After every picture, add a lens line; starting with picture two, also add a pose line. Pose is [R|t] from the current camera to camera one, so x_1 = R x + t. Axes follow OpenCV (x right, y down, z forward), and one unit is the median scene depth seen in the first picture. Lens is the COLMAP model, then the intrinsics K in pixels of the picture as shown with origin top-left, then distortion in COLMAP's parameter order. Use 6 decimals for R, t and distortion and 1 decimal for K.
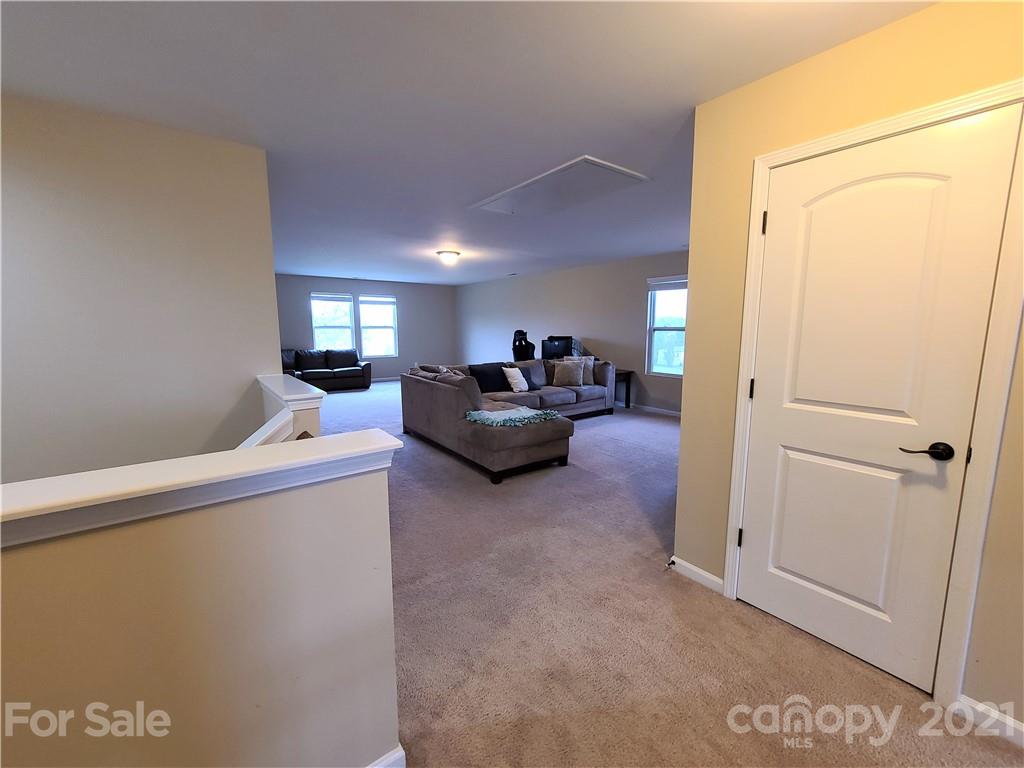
lens RADIAL K [[416.4, 0, 520.4], [0, 416.4, 383.7], [0, 0, 1]] dist [0.001335, 0.000122]
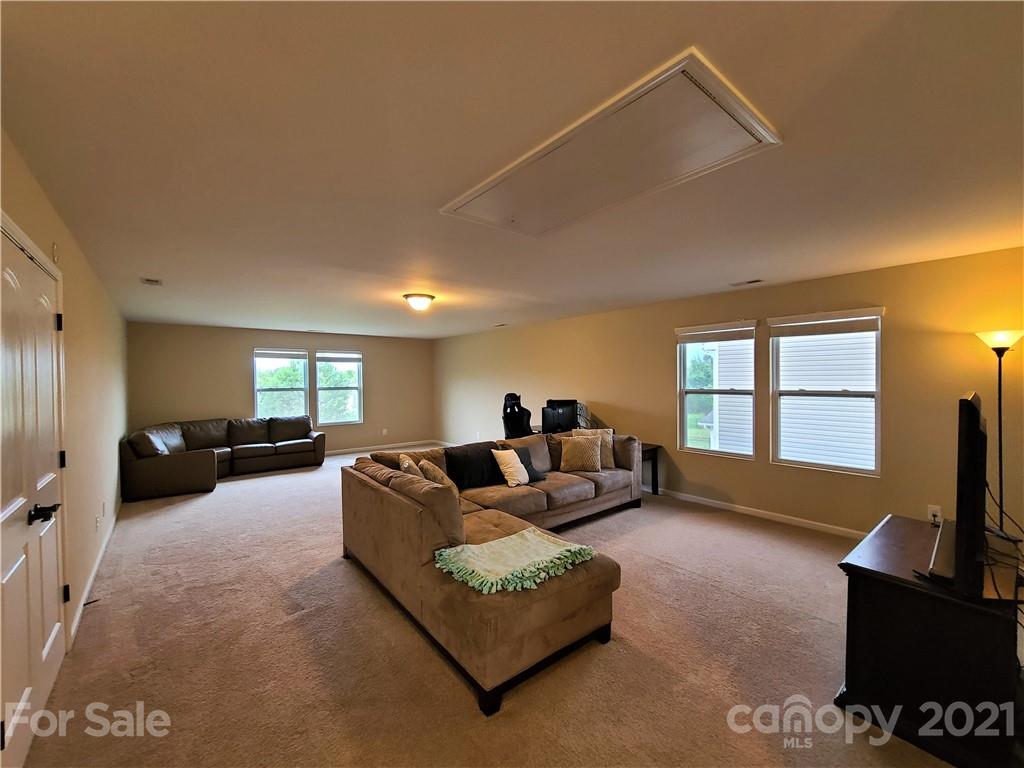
lens RADIAL K [[416.4, 0, 519.8], [0, 416.4, 385.0], [0, 0, 1]] dist [0.001335, 0.000122]
pose [[0.999084, -0.011135, 0.041329, -0.021638], [0.016082, 0.992479, -0.121355, -0.056682], [-0.039667, 0.121909, 0.991748, 0.251486]]
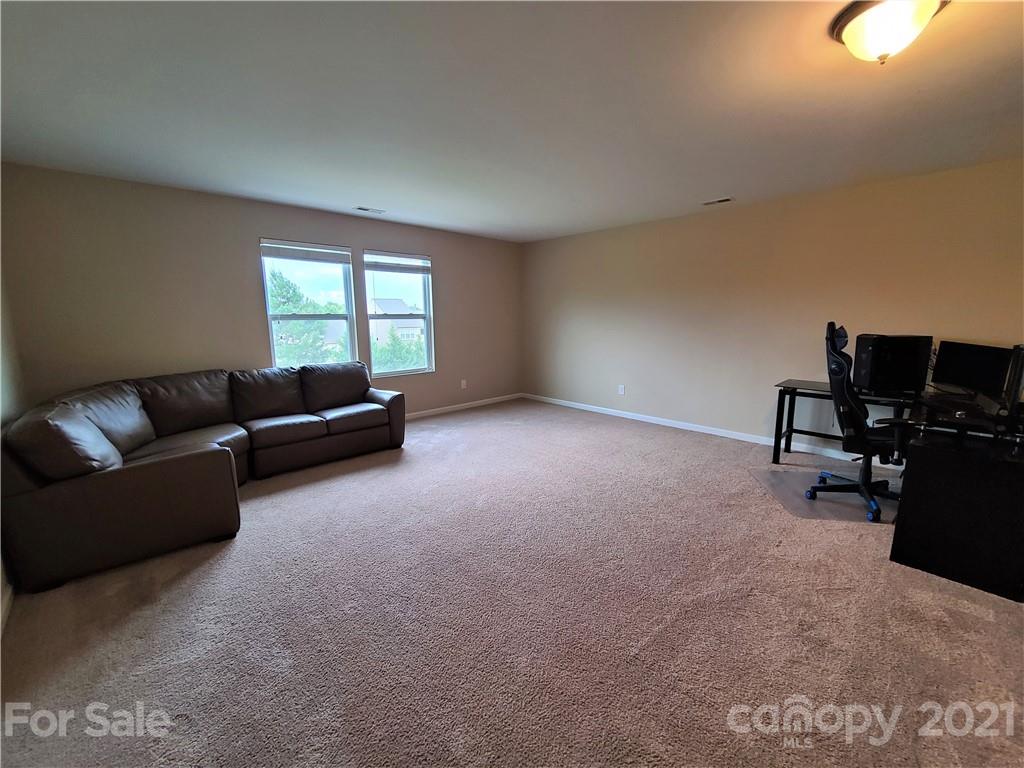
lens RADIAL K [[416.4, 0, 520.2], [0, 416.4, 380.6], [0, 0, 1]] dist [0.001335, 0.000122]
pose [[0.992871, -0.020567, 0.117403, -0.411883], [0.017507, 0.999481, 0.027033, -0.108469], [-0.117898, -0.024784, 0.992716, 0.757535]]
